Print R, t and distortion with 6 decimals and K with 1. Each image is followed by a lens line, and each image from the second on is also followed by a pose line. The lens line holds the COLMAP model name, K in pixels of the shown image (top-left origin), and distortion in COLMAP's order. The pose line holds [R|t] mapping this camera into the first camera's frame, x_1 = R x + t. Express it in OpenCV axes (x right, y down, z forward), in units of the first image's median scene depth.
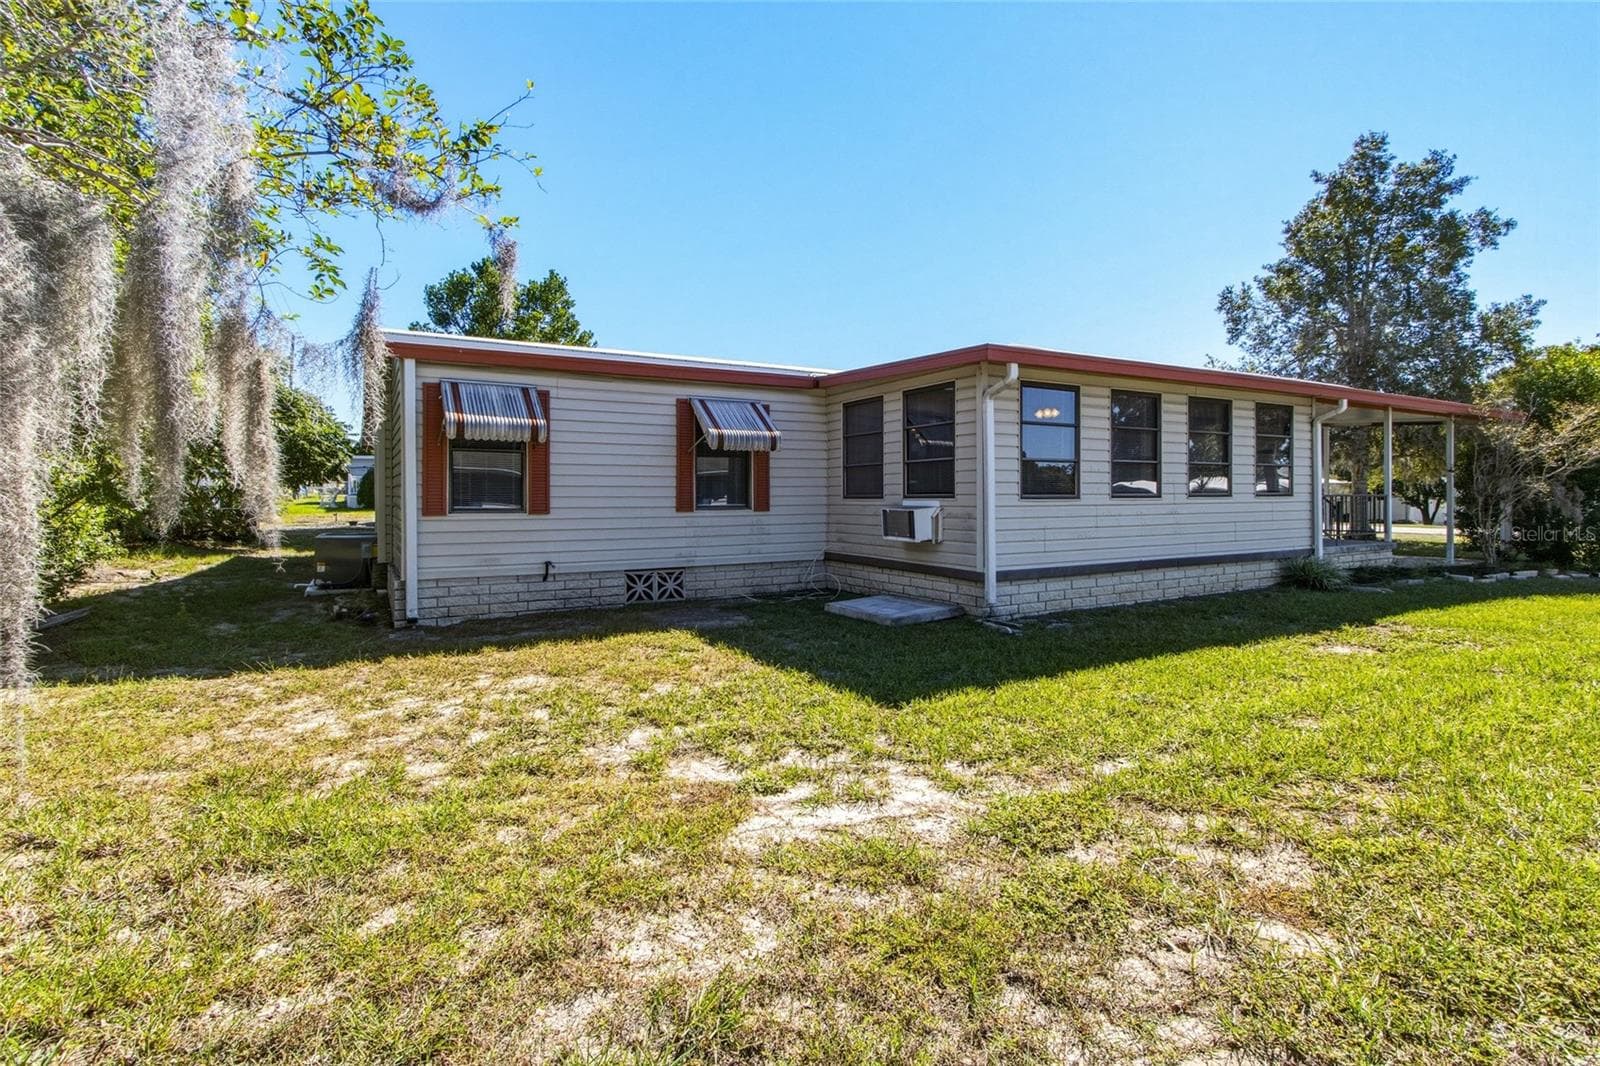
lens RADIAL K [[777.7, 0, 776.2], [0, 777.7, 513.8], [0, 0, 1]] dist [-0.002218, -0.000357]
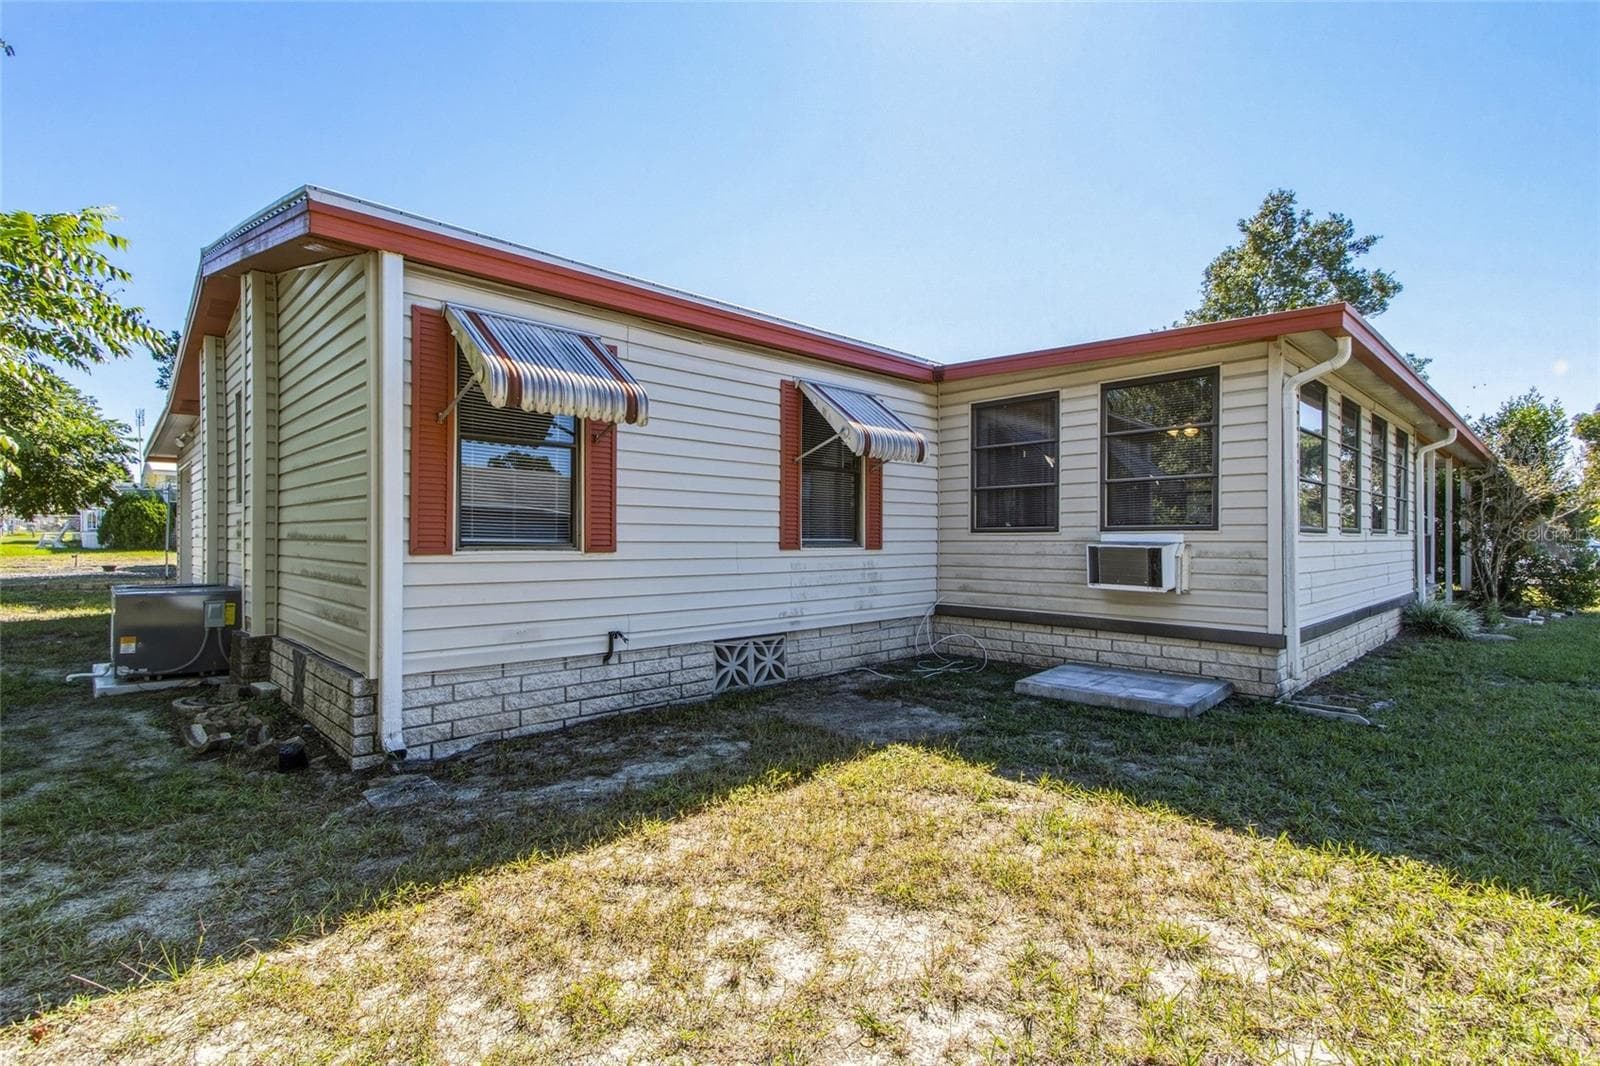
lens RADIAL K [[769.2, 0, 793.5], [0, 769.2, 550.8], [0, 0, 1]] dist [0.005365, 0.000209]
pose [[0.967741, 0.001524, 0.251941, -0.283972], [0.000280, 0.999975, -0.007124, 0.003211], [-0.251945, 0.006965, 0.967716, 0.360211]]
